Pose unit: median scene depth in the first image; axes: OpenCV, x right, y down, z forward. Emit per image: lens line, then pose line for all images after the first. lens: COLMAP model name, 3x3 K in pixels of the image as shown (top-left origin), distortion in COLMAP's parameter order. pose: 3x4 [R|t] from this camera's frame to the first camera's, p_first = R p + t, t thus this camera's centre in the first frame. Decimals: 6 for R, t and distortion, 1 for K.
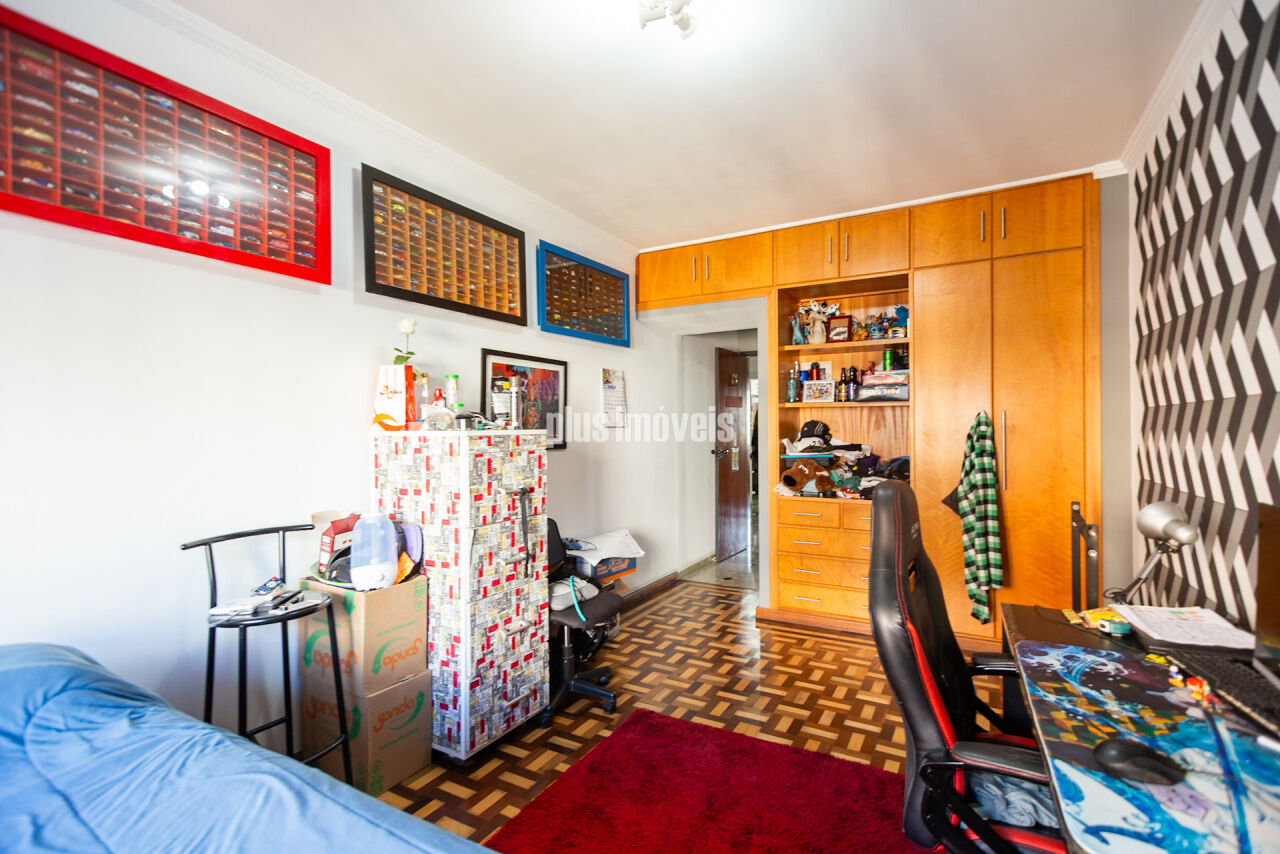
lens RADIAL K [[618.6, 0, 638.5], [0, 618.6, 426.9], [0, 0, 1]] dist [0.001443, 0.002688]
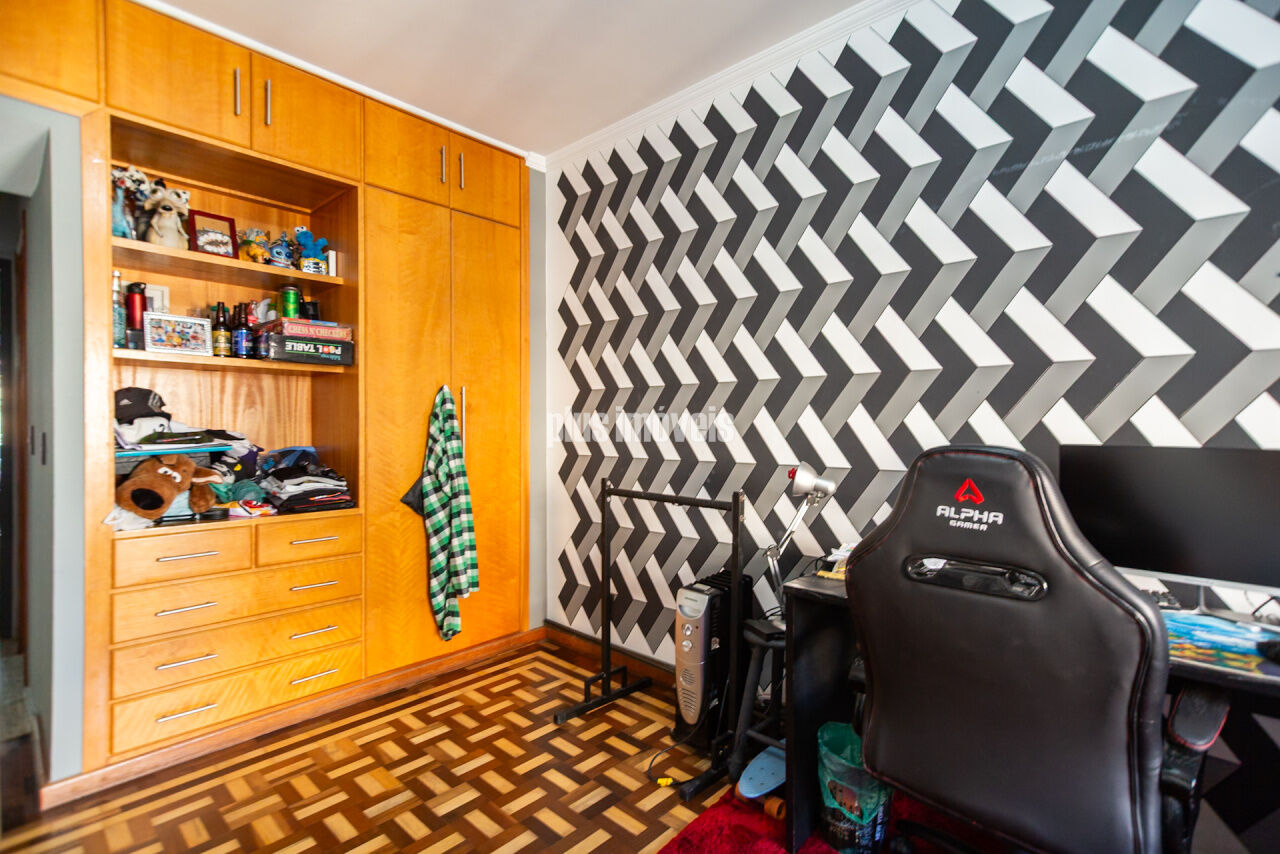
lens RADIAL K [[598.2, 0, 638.5], [0, 598.2, 429.7], [0, 0, 1]] dist [0.003658, 0.000103]
pose [[0.220825, 0.000083, 0.975313, -0.166423], [-0.000713, 1.000000, 0.000076, 0.031823], [-0.975313, -0.000712, 0.220825, 0.539506]]
